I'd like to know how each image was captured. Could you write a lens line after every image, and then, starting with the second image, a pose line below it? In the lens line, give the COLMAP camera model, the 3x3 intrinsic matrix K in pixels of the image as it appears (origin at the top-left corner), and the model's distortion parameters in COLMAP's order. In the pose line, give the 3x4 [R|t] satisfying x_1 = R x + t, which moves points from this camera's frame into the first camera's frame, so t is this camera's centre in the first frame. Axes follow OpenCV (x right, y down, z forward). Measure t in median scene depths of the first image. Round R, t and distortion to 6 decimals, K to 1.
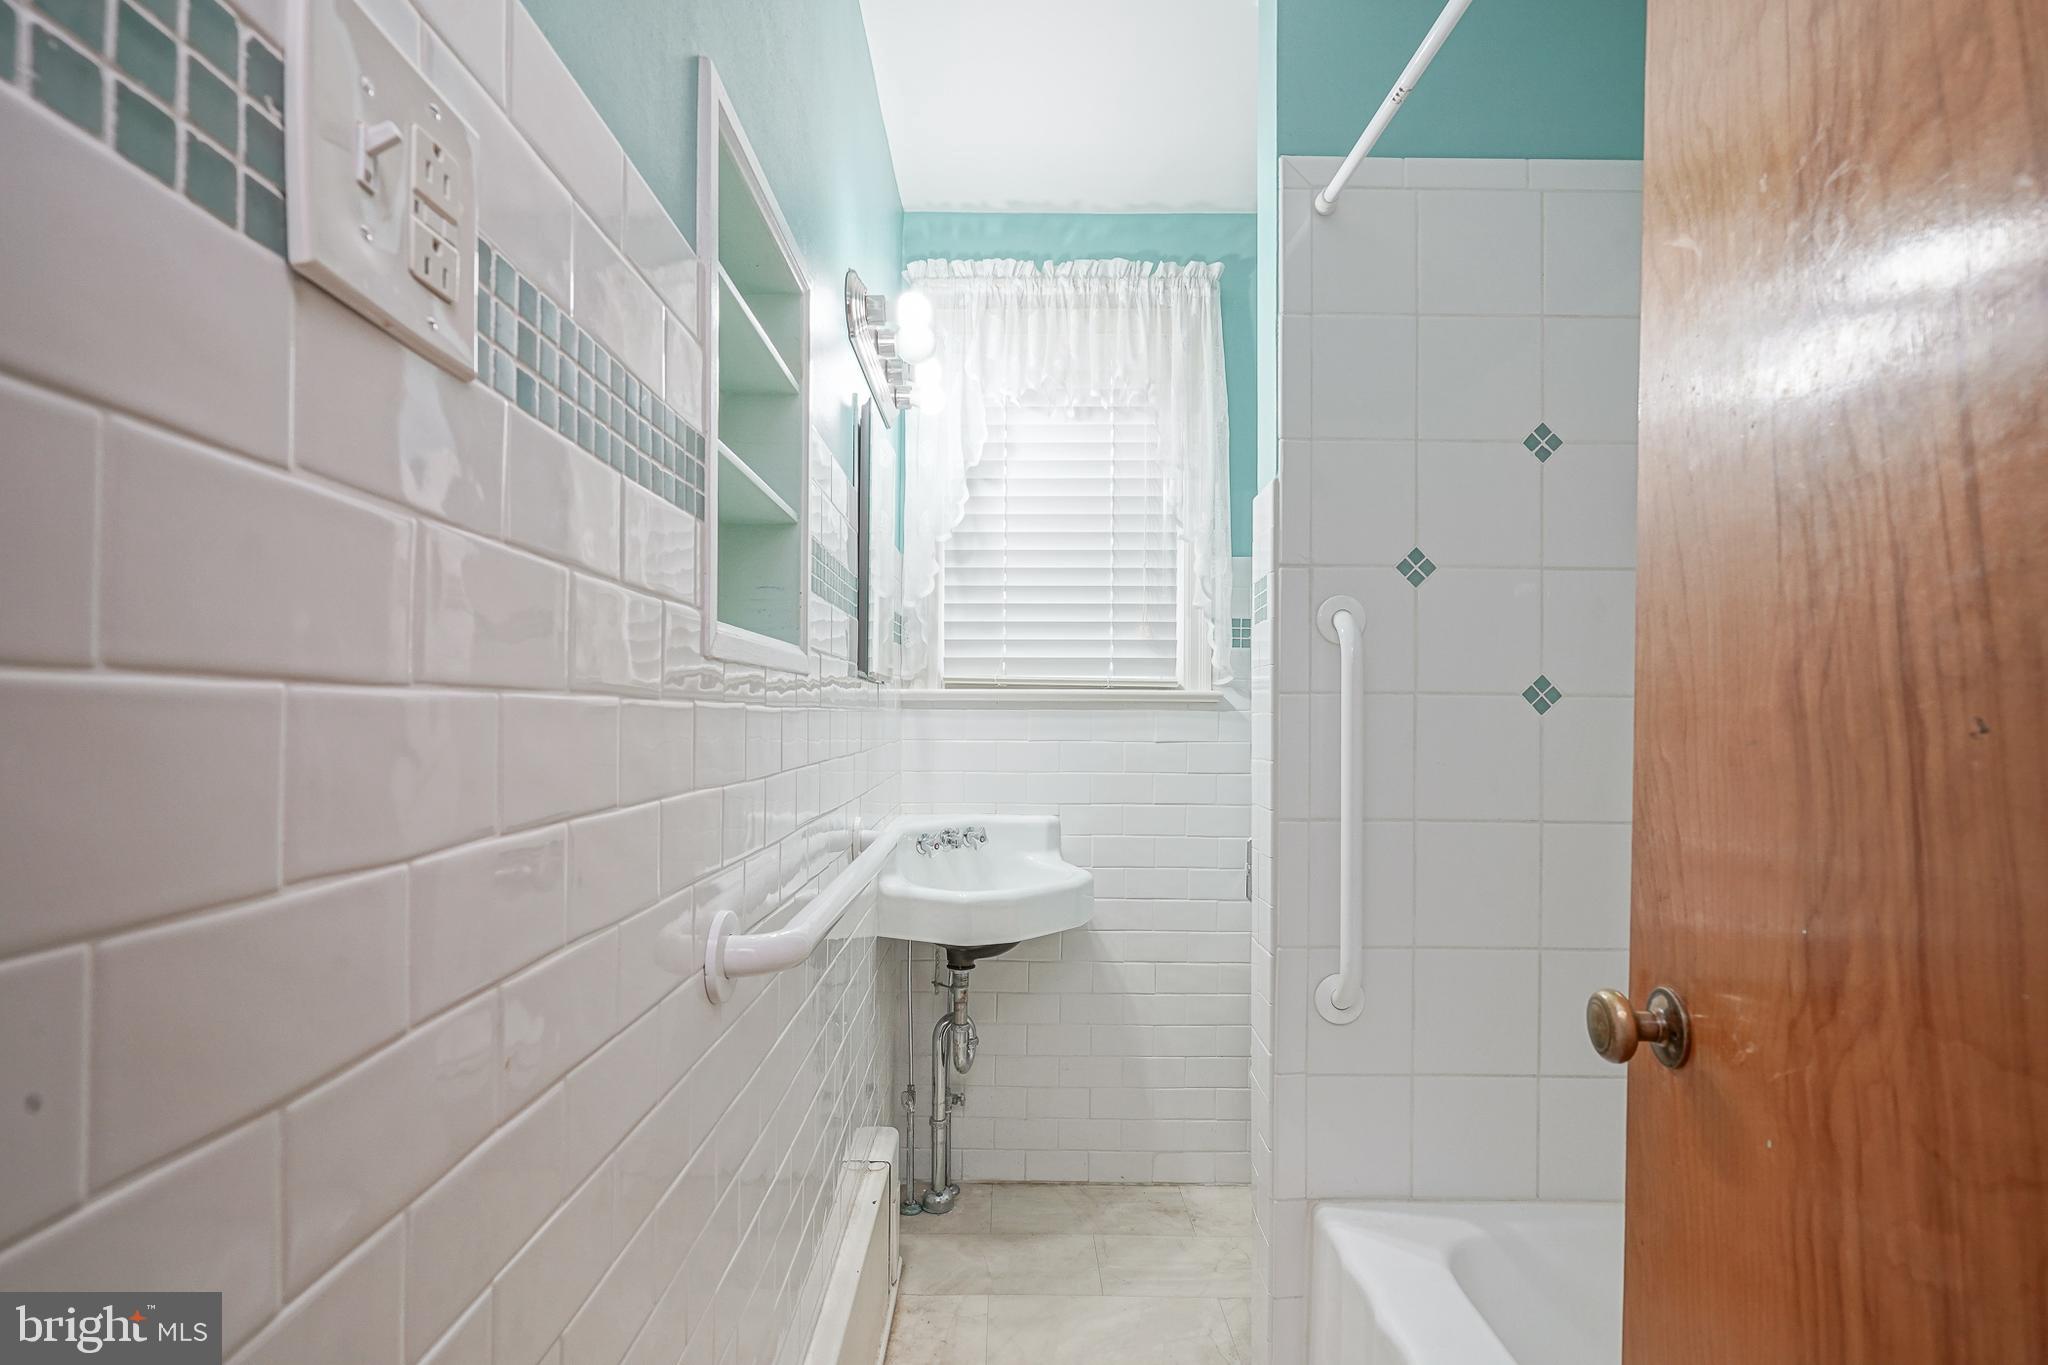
lens RADIAL K [[988.4, 0, 1015.3], [0, 988.4, 693.4], [0, 0, 1]] dist [-0.012510, 0.008121]
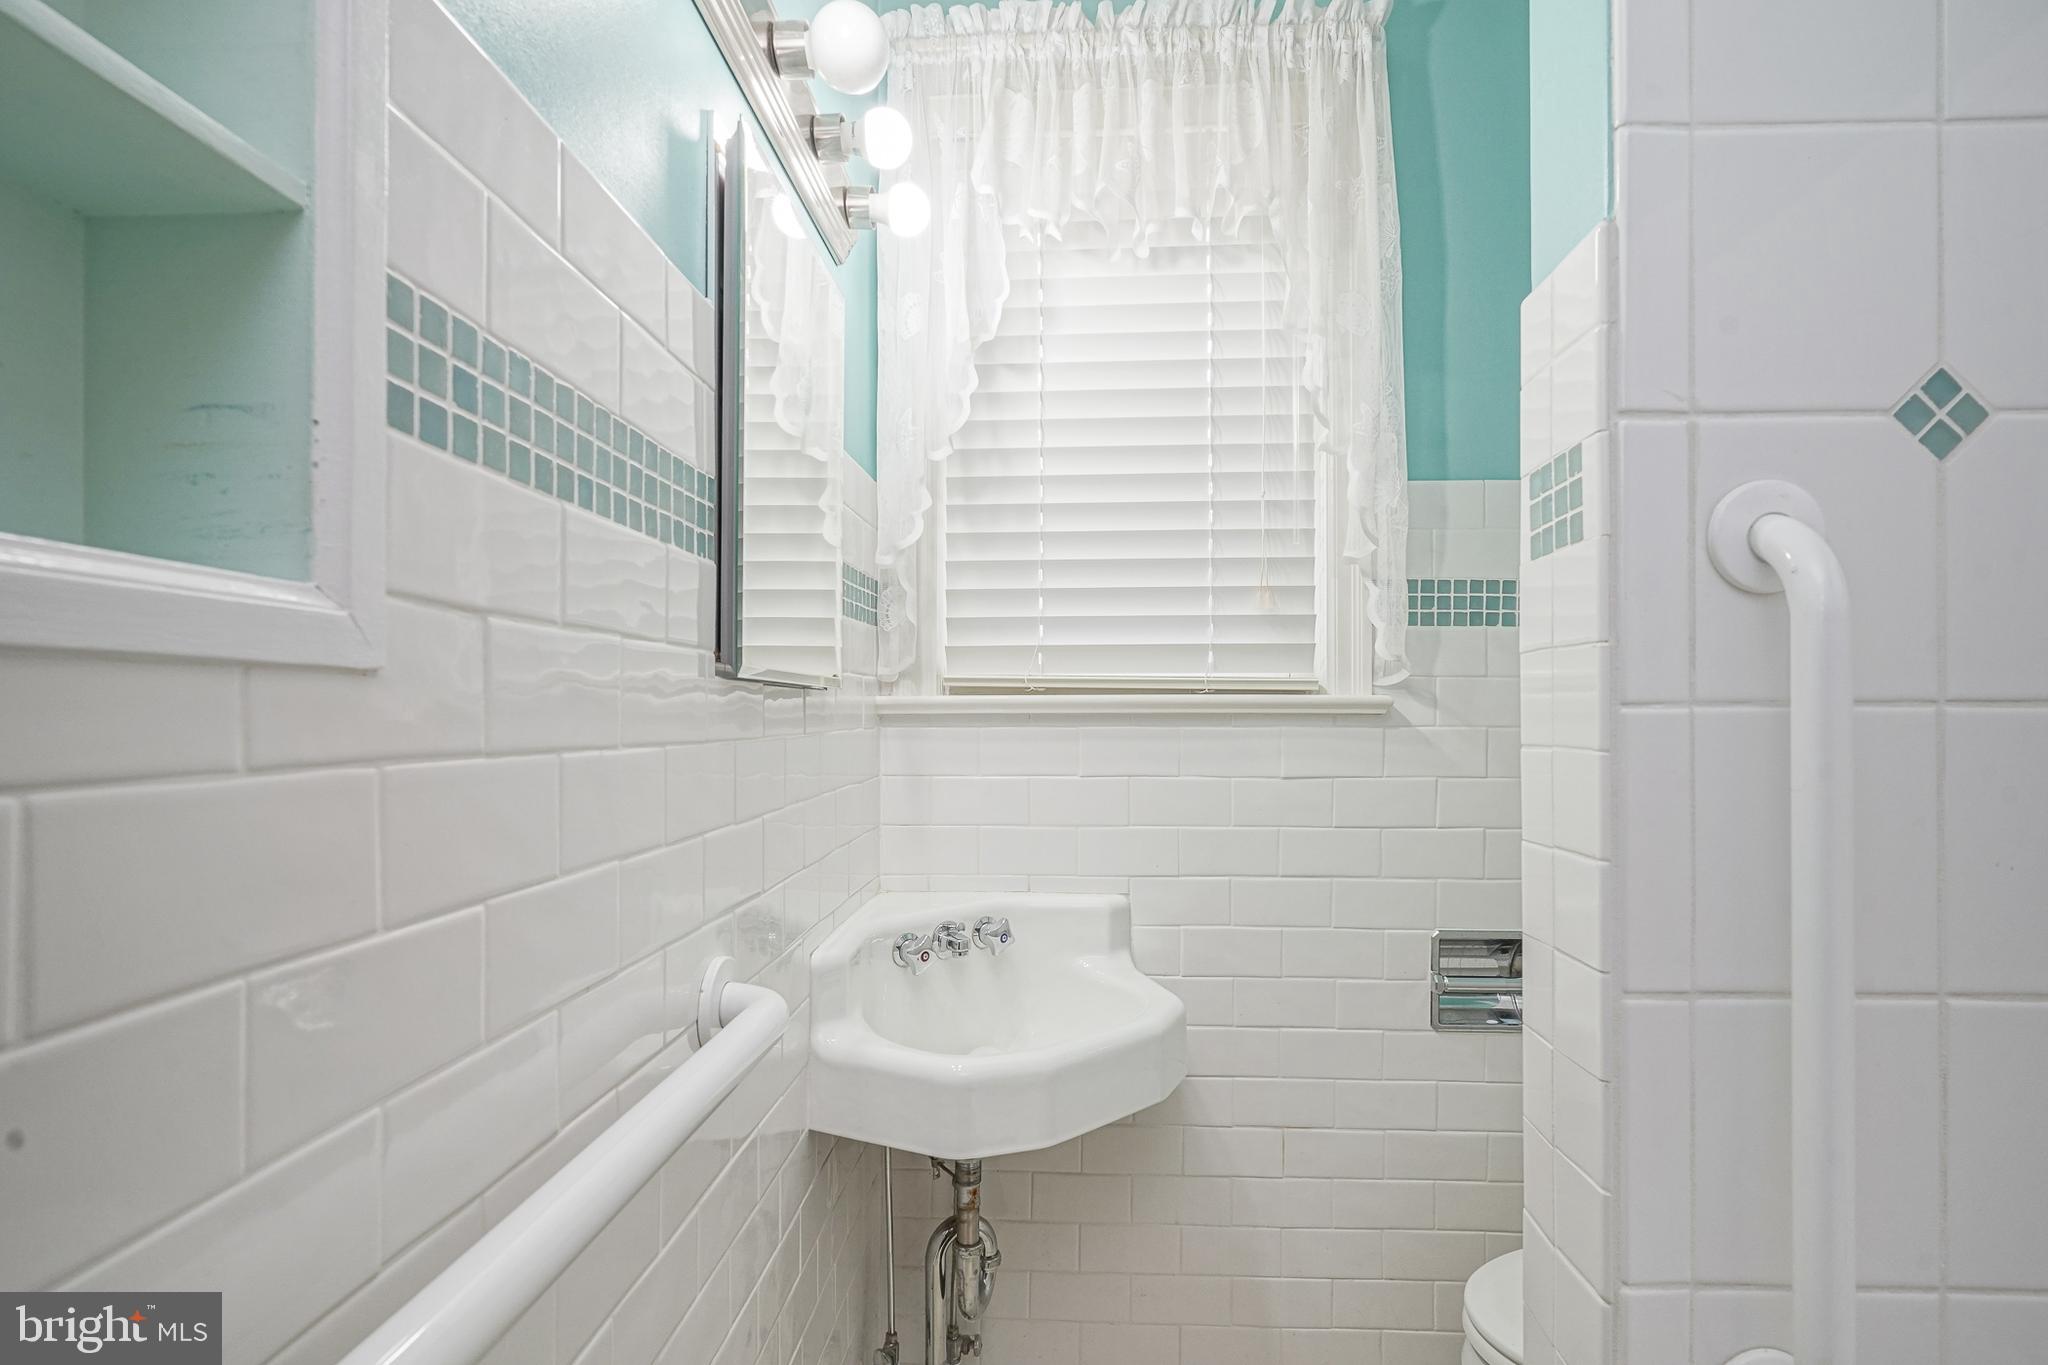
lens RADIAL K [[988.4, 0, 1015.3], [0, 988.4, 693.4], [0, 0, 1]] dist [-0.012510, 0.008121]
pose [[0.997651, -0.006056, -0.068235, 0.016482], [0.005810, 0.999976, -0.003808, -0.002686], [0.068256, 0.003402, 0.997662, 0.375891]]
